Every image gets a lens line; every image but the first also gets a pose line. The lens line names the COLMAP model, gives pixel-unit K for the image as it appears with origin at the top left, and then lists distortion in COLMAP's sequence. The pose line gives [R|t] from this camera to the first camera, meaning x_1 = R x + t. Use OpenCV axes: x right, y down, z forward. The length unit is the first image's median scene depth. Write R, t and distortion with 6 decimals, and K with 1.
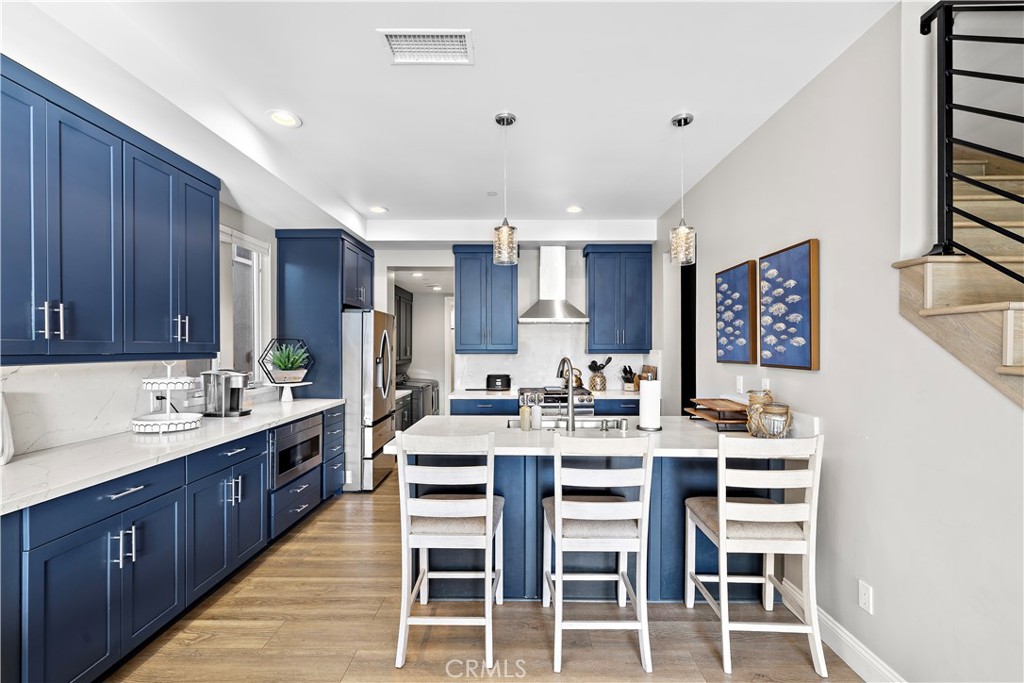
lens RADIAL K [[465.3, 0, 526.5], [0, 465.3, 350.4], [0, 0, 1]] dist [-0.009585, -0.002266]
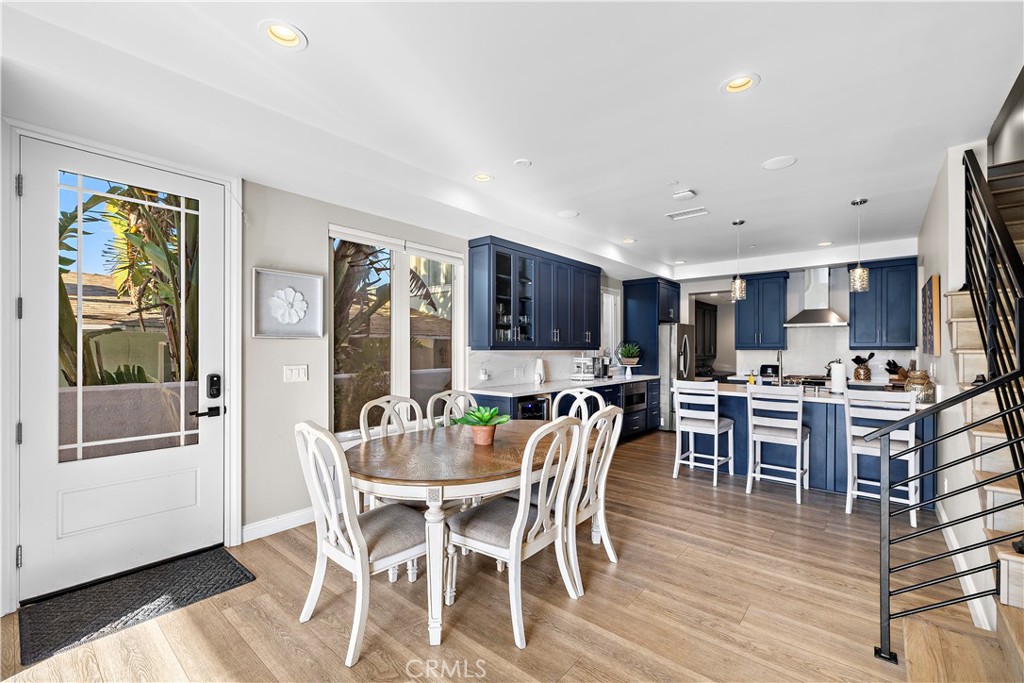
lens RADIAL K [[433.7, 0, 517.0], [0, 433.7, 347.3], [0, 0, 1]] dist [0.002603, 0.000370]
pose [[0.752194, -0.002443, -0.658937, 0.424744], [-0.004436, 0.999952, -0.008771, 0.026738], [0.658927, 0.009521, 0.752147, -0.875932]]
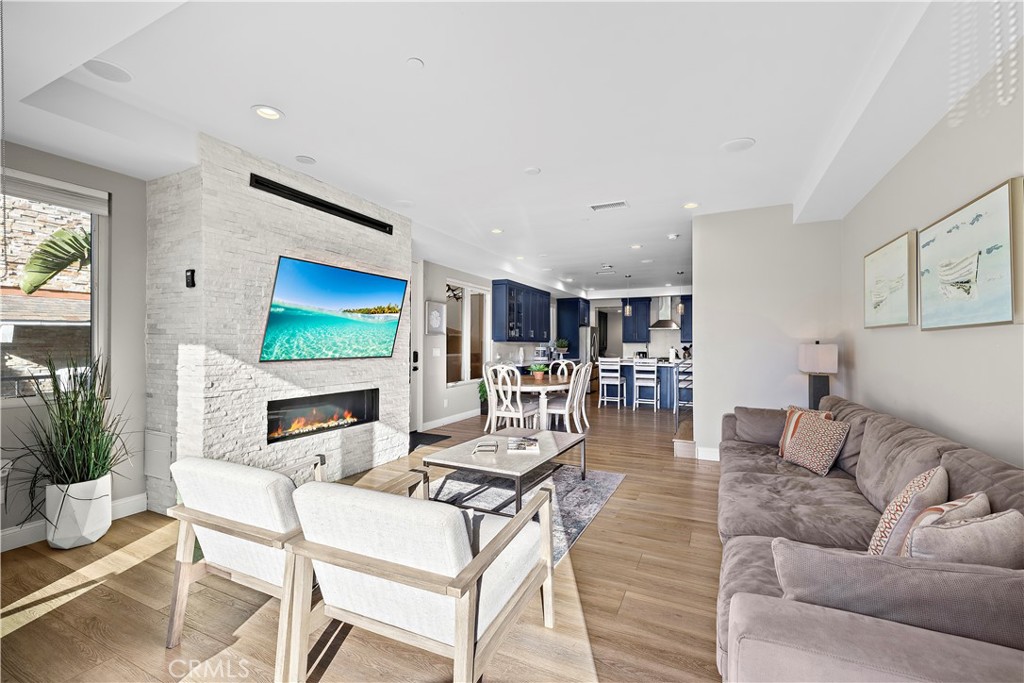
lens RADIAL K [[433.7, 0, 519.5], [0, 433.7, 340.7], [0, 0, 1]] dist [0.002603, 0.000370]
pose [[0.898076, -0.002114, -0.439835, 0.664023], [-0.004925, 0.999877, -0.014863, 0.059476], [0.439813, 0.015515, 0.897955, -2.344760]]
